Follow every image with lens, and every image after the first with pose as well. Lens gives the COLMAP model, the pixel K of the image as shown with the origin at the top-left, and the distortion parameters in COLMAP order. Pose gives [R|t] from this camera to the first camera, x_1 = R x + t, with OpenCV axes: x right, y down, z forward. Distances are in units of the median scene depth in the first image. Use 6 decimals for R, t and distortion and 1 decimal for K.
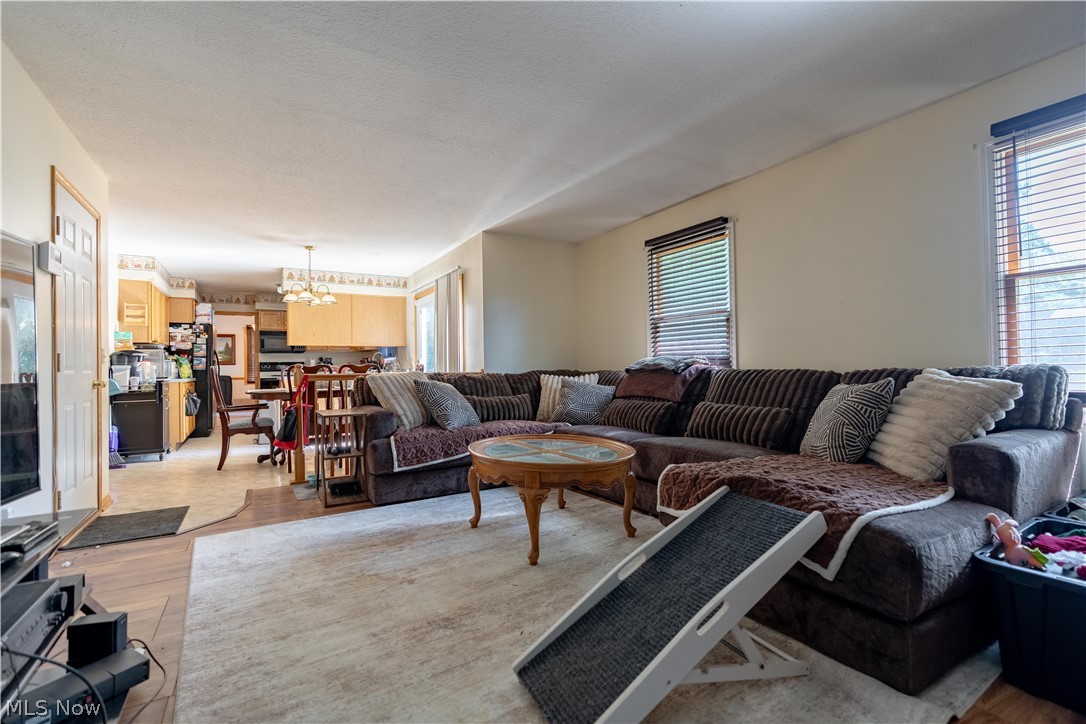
lens RADIAL K [[484.2, 0, 540.9], [0, 484.2, 362.8], [0, 0, 1]] dist [-0.005253, 0.000648]
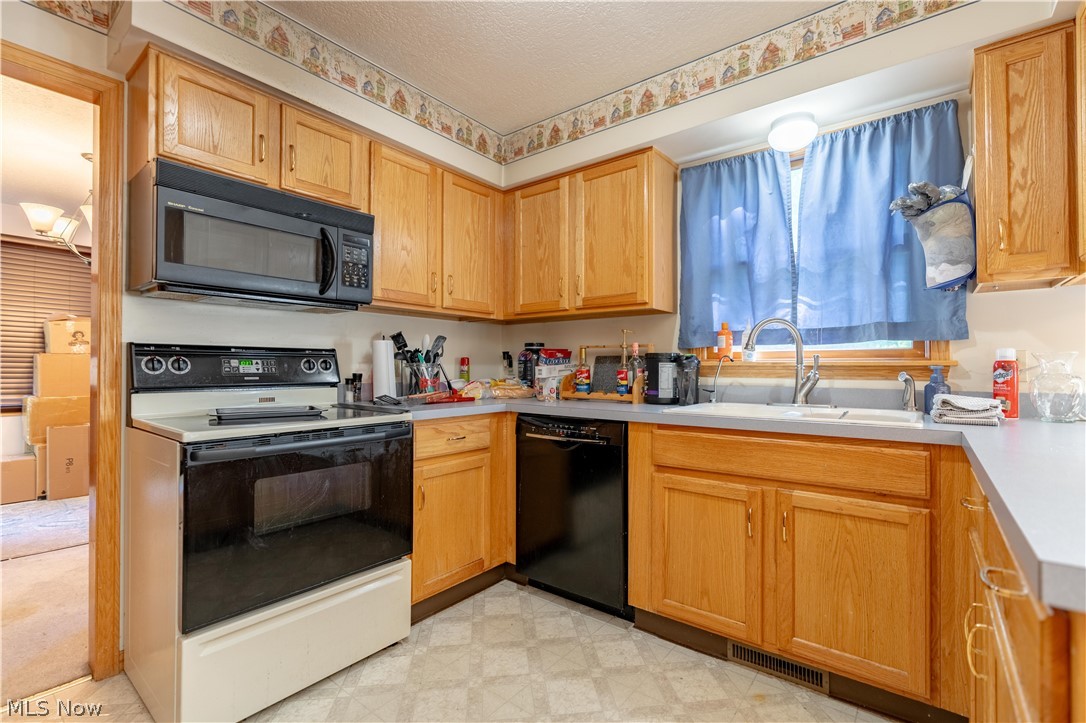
lens RADIAL K [[484.2, 0, 545.5], [0, 484.2, 362.7], [0, 0, 1]] dist [-0.005253, 0.000648]
pose [[0.933379, 0.020537, 0.358305, -0.631387], [-0.020874, 0.999778, -0.002928, 0.004767], [-0.358285, -0.004746, 0.933600, 0.973173]]
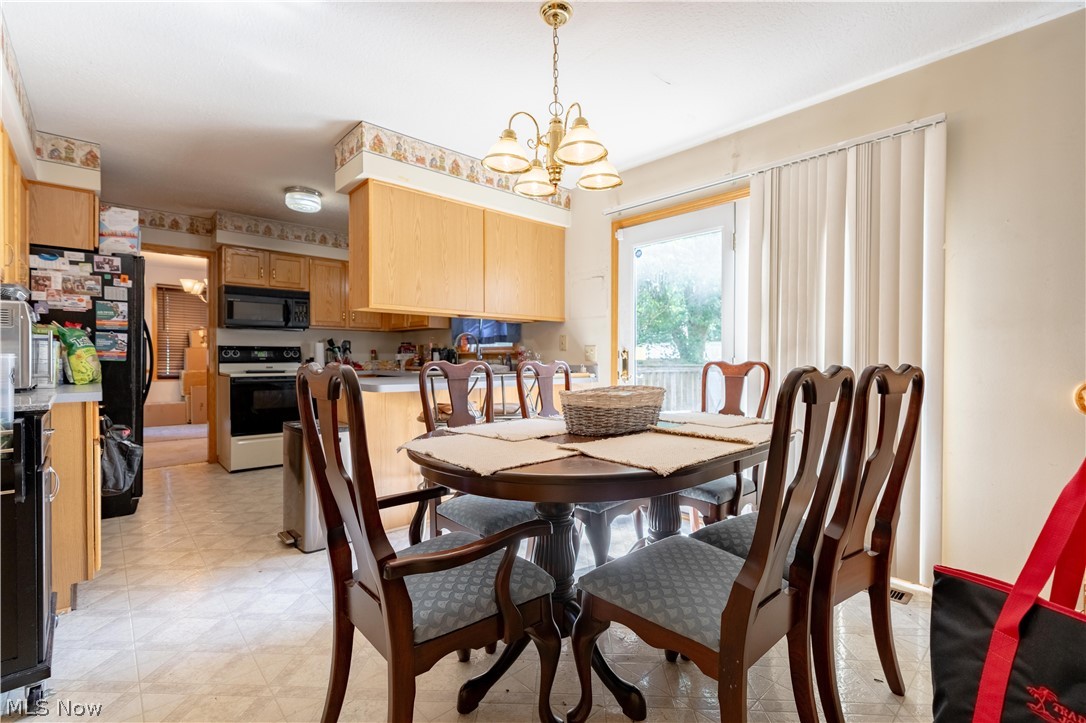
lens RADIAL K [[484.2, 0, 541.5], [0, 484.2, 361.1], [0, 0, 1]] dist [-0.005253, 0.000648]
pose [[0.979938, 0.016599, 0.198609, -0.431213], [-0.020395, 0.999646, 0.017084, -0.000380], [-0.198255, -0.020792, 0.979930, 0.521337]]
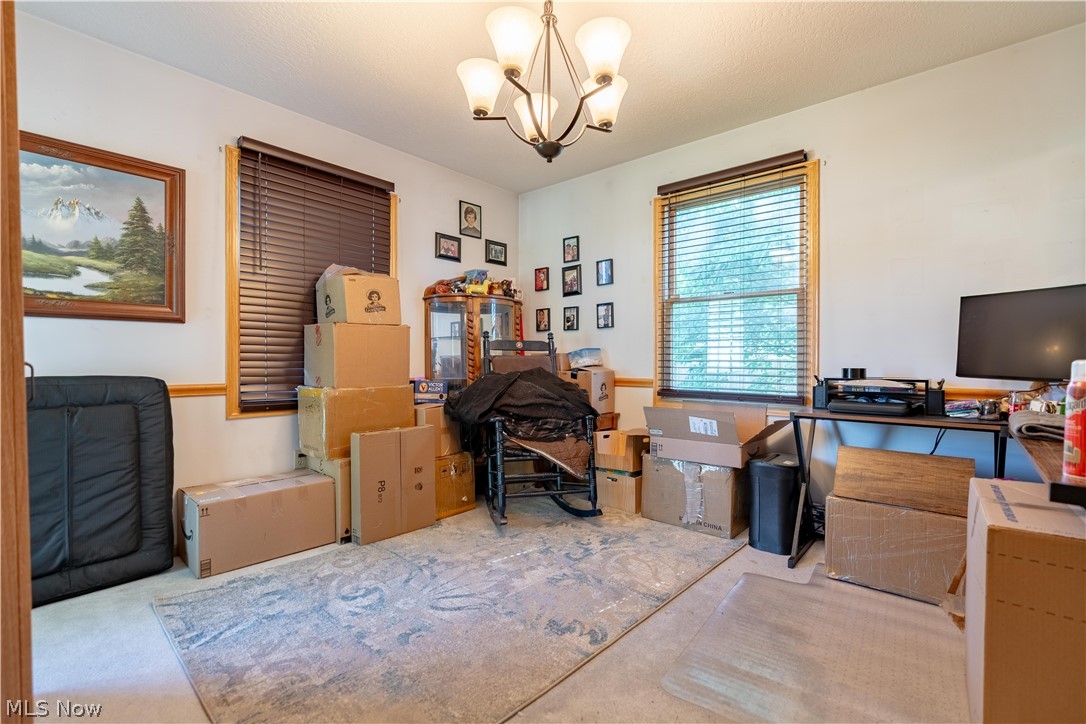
lens RADIAL K [[484.2, 0, 540.2], [0, 484.2, 350.7], [0, 0, 1]] dist [-0.005253, 0.000648]
pose [[0.956928, 0.007711, 0.290223, -0.923180], [-0.015063, 0.999620, 0.023107, 0.014211], [-0.289934, -0.026484, 0.956680, 1.288002]]
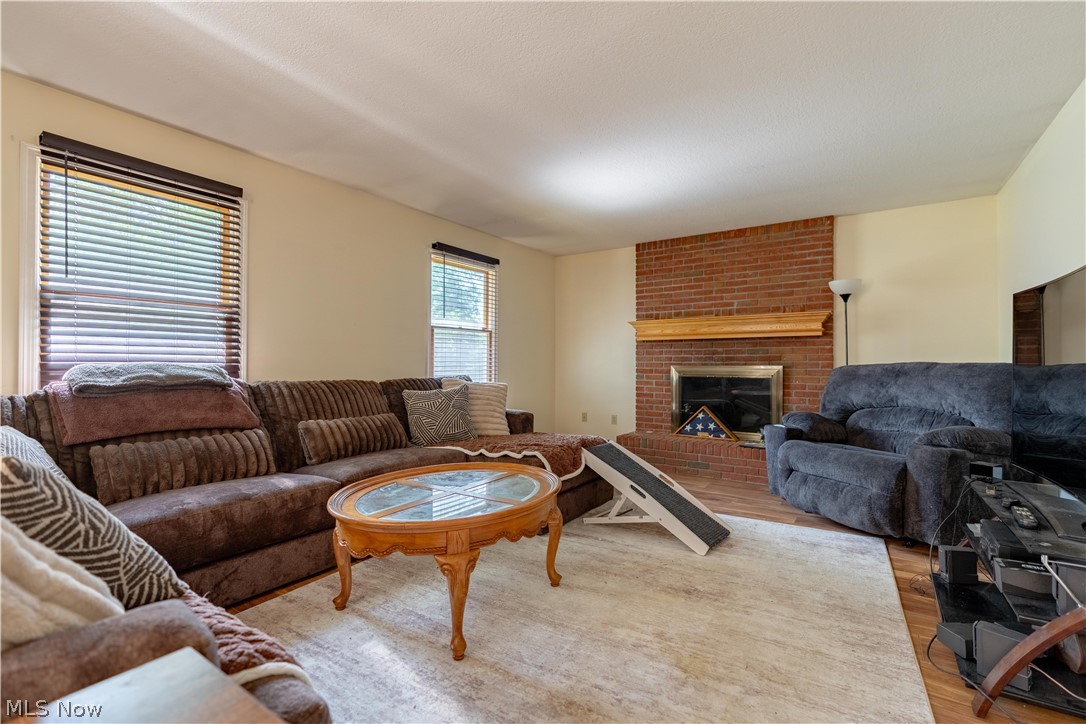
lens RADIAL K [[484.2, 0, 549.6], [0, 484.2, 361.1], [0, 0, 1]] dist [-0.005253, 0.000648]
pose [[-0.430341, 0.019402, 0.902458, -0.297421], [-0.007590, 0.999656, -0.025111, -0.002609], [-0.902635, -0.017656, -0.430046, 0.478327]]
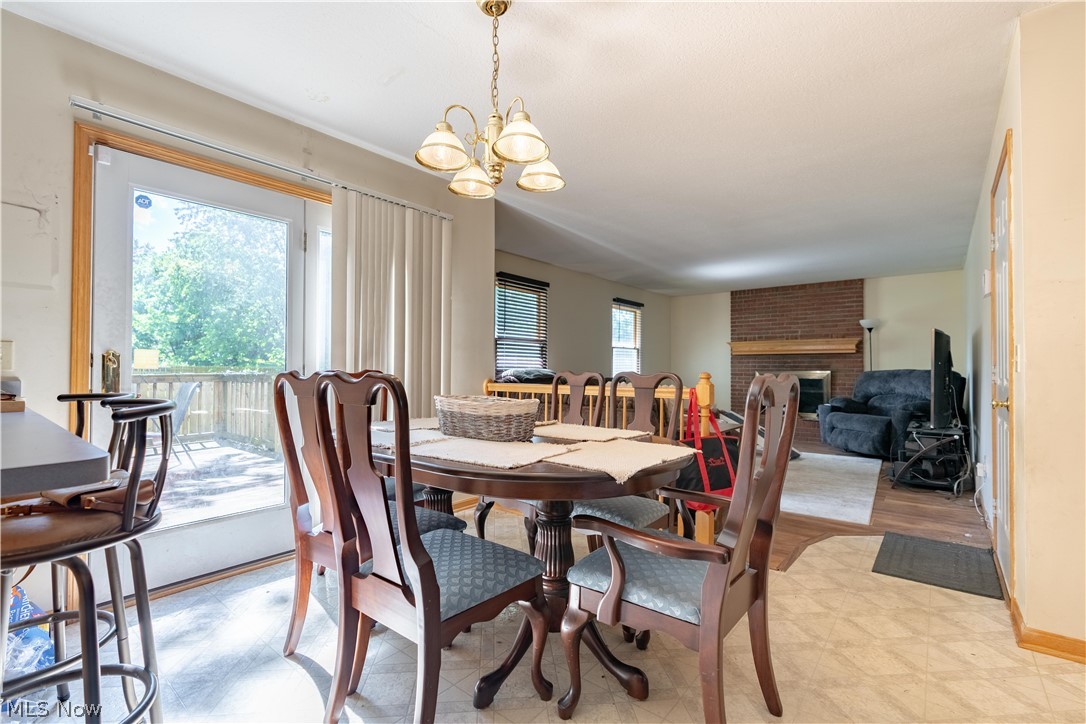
lens RADIAL K [[484.2, 0, 548.2], [0, 484.2, 362.4], [0, 0, 1]] dist [-0.005253, 0.000648]
pose [[-0.341020, 0.026509, 0.939682, -0.615554], [-0.012114, 0.999395, -0.032589, 0.007543], [-0.939978, -0.022497, -0.340493, 0.841191]]
